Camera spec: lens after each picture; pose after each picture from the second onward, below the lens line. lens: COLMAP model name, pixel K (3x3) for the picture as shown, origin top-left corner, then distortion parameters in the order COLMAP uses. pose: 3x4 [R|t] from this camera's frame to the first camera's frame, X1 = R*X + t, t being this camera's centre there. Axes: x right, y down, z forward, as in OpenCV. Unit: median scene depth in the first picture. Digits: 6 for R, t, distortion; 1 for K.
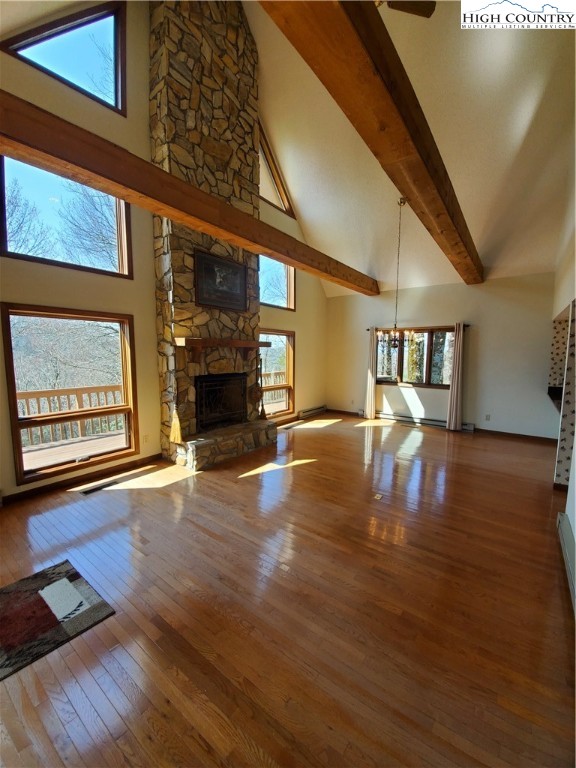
lens RADIAL K [[306.0, 0, 292.7], [0, 306.0, 380.7], [0, 0, 1]] dist [-0.008800, -0.001482]
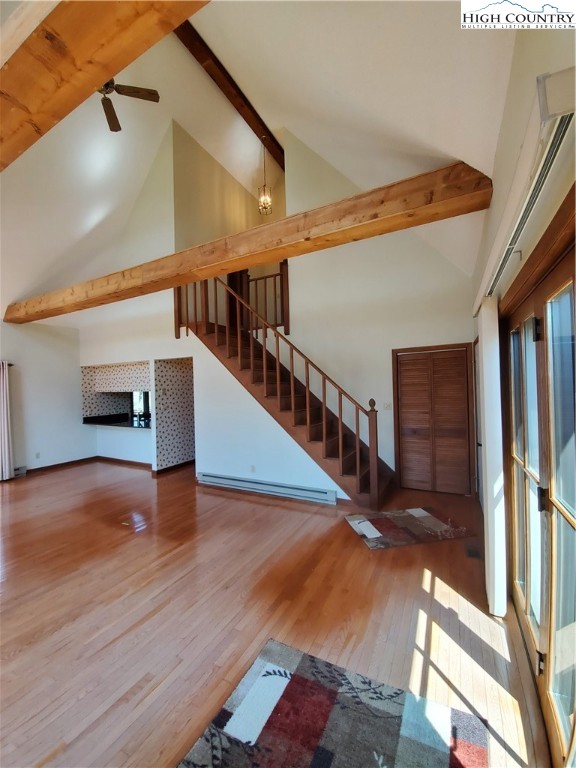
lens RADIAL K [[306.0, 0, 289.2], [0, 306.0, 386.0], [0, 0, 1]] dist [-0.008800, -0.001482]
pose [[-0.154935, -0.000249, 0.987925, -0.679498], [0.113044, 0.993427, 0.017979, -0.046455], [-0.981436, 0.114464, -0.153888, 0.416640]]
